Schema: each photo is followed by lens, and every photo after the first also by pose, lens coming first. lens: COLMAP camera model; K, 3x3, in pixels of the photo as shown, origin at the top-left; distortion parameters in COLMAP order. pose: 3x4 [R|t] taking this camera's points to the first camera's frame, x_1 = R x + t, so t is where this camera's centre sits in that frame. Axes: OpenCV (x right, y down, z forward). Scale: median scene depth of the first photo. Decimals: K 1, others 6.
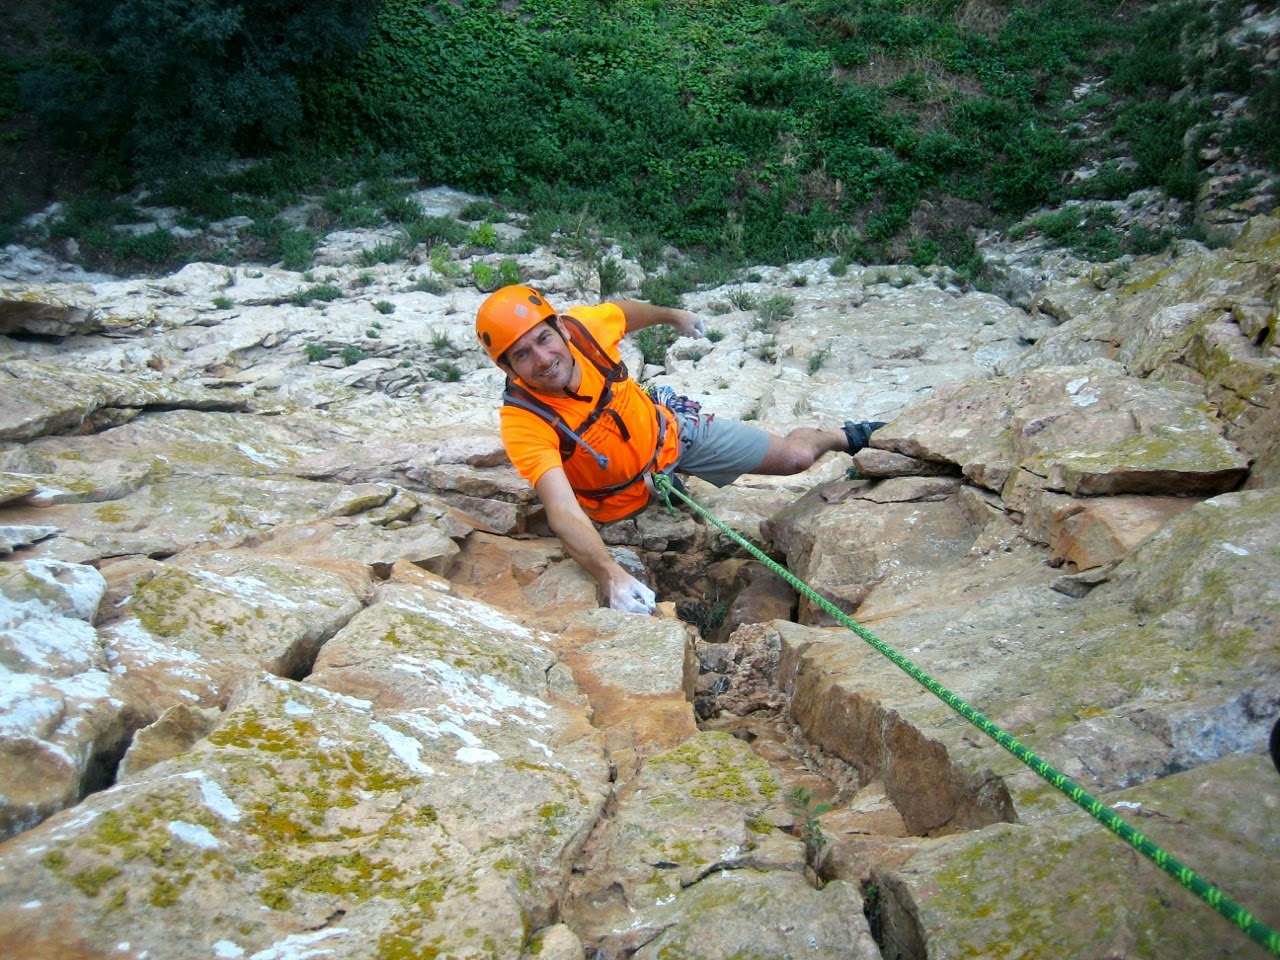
lens RADIAL K [[1091.5, 0, 673.4], [0, 1091.5, 486.0], [0, 0, 1]] dist [-0.127370, 0.118447]
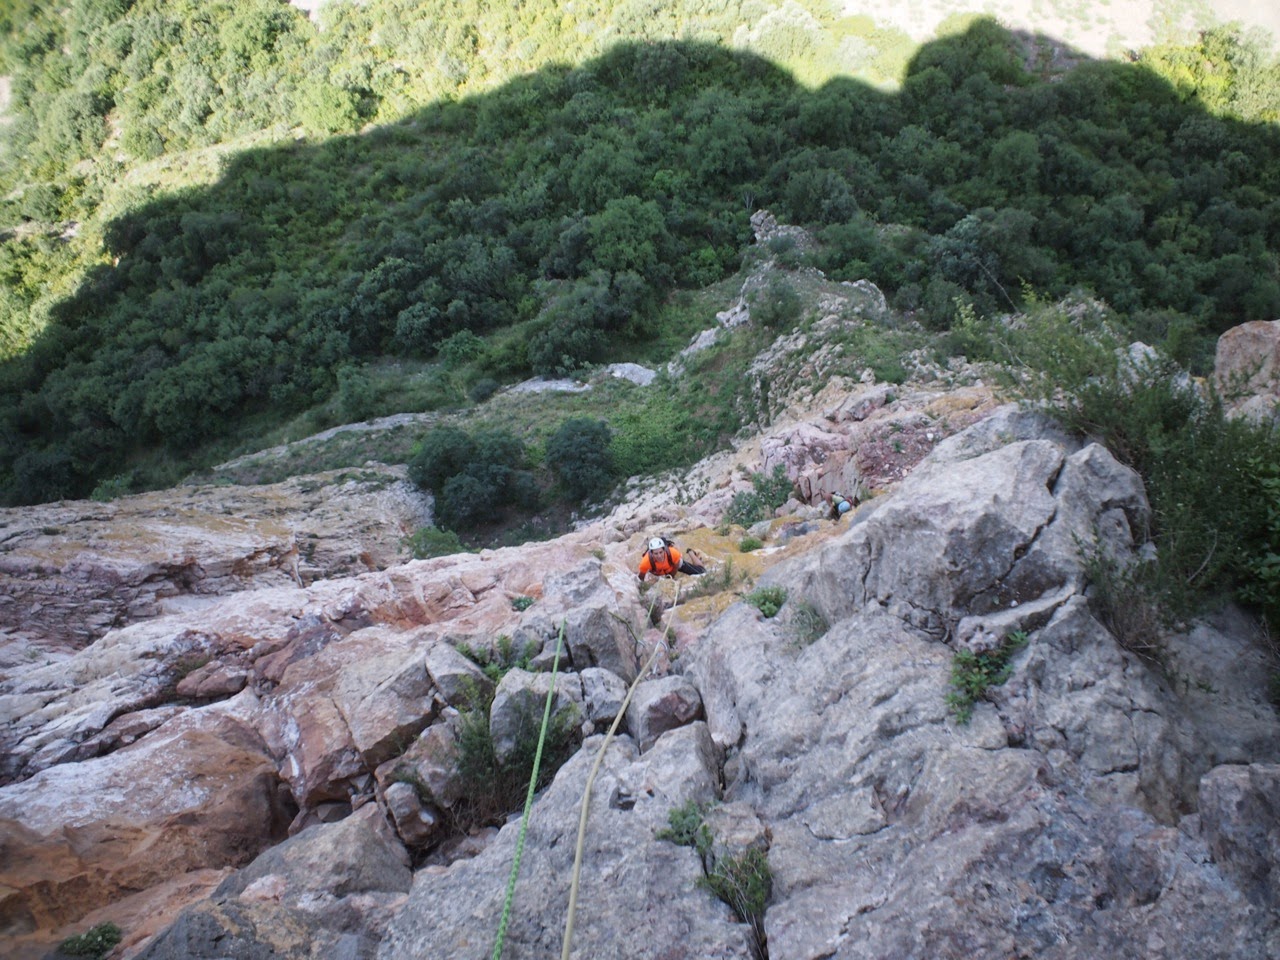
lens RADIAL K [[1100.0, 0, 670.6], [0, 1100.0, 482.1], [0, 0, 1]] dist [-0.127394, 0.120486]
pose [[0.895322, -0.445419, 0.000577, -0.068635], [0.443386, 0.891110, -0.096600, 0.344443], [0.042514, 0.086744, 0.995323, -4.427475]]
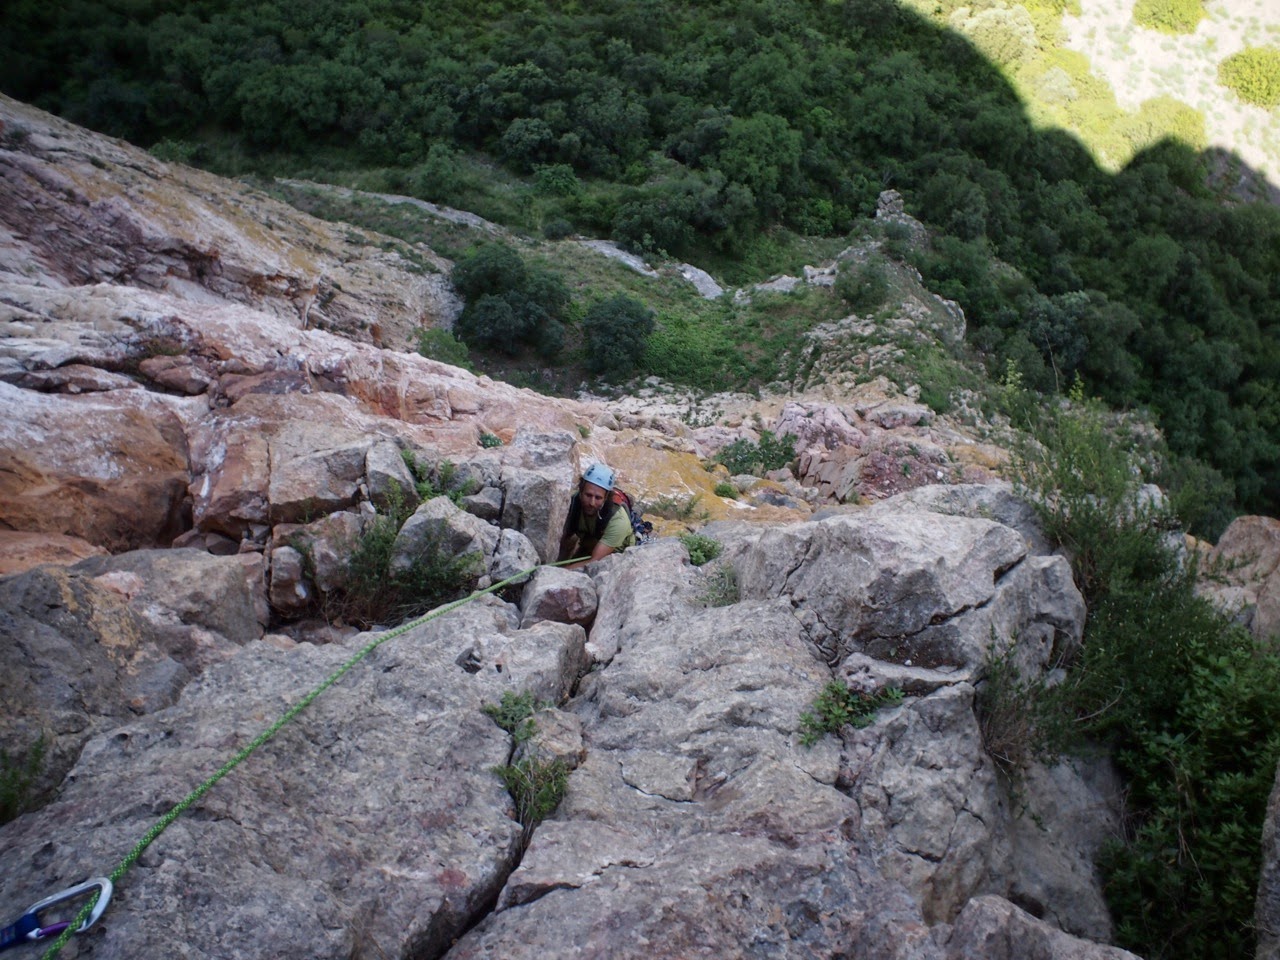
lens RADIAL K [[1111.3, 0, 676.9], [0, 1111.3, 483.4], [0, 0, 1]] dist [-0.125132, 0.113625]
pose [[0.999893, 0.002114, -0.014486, -0.032888], [-0.002407, 0.999793, -0.020222, 0.344042], [0.014440, 0.020255, 0.999691, -4.428310]]
